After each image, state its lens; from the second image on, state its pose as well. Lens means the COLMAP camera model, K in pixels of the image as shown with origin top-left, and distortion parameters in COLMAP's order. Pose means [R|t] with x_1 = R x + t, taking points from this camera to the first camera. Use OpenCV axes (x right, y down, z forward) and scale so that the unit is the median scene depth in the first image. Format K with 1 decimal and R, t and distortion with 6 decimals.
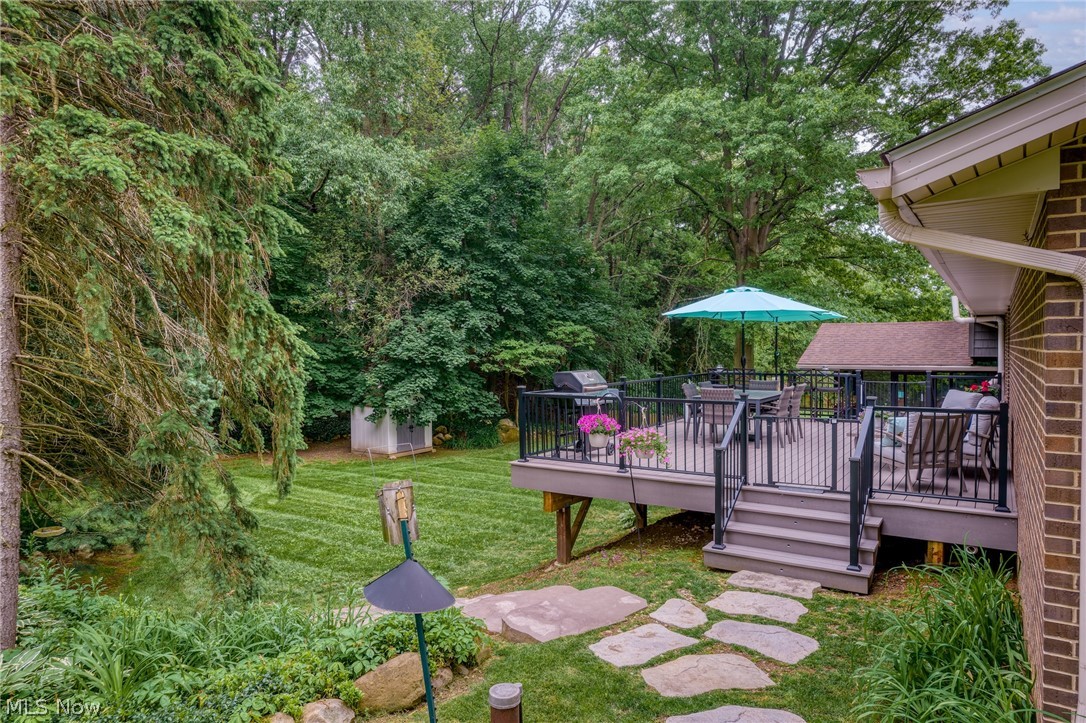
lens RADIAL K [[681.5, 0, 545.3], [0, 681.5, 364.8], [0, 0, 1]] dist [-0.001347, -0.000924]
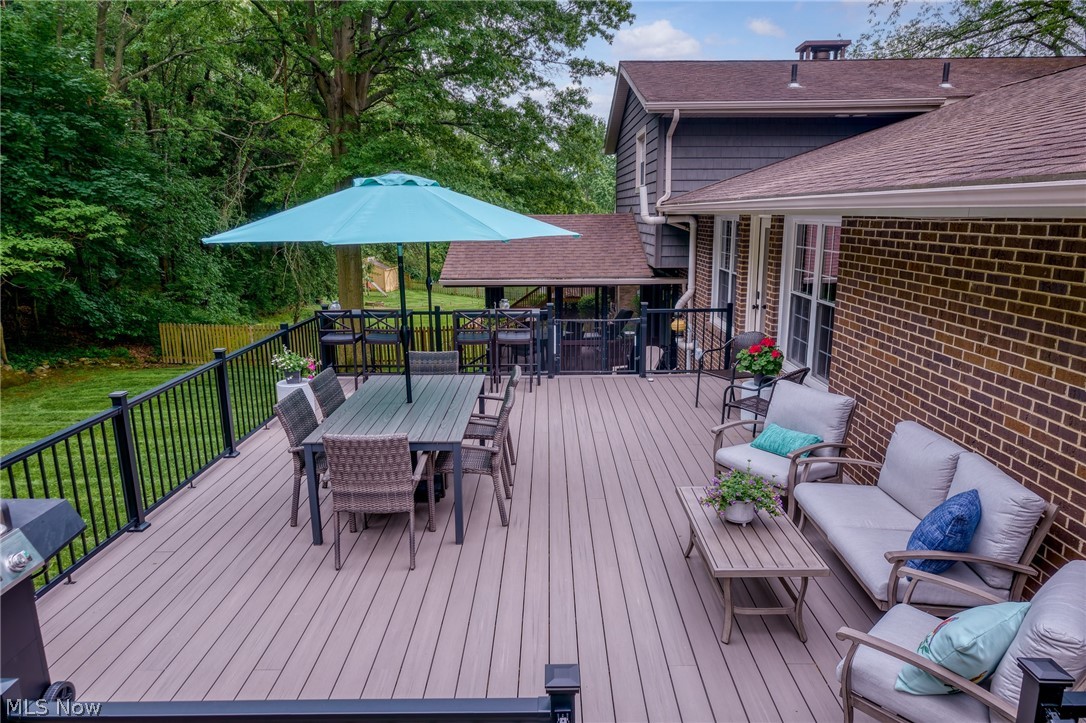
lens RADIAL K [[681.5, 0, 545.3], [0, 681.5, 364.8], [0, 0, 1]] dist [-0.001347, -0.000924]
pose [[0.835333, -0.119880, 0.536515, 0.043333], [0.016721, 0.981023, 0.193168, -0.027344], [-0.549491, -0.152388, 0.821485, 0.203561]]
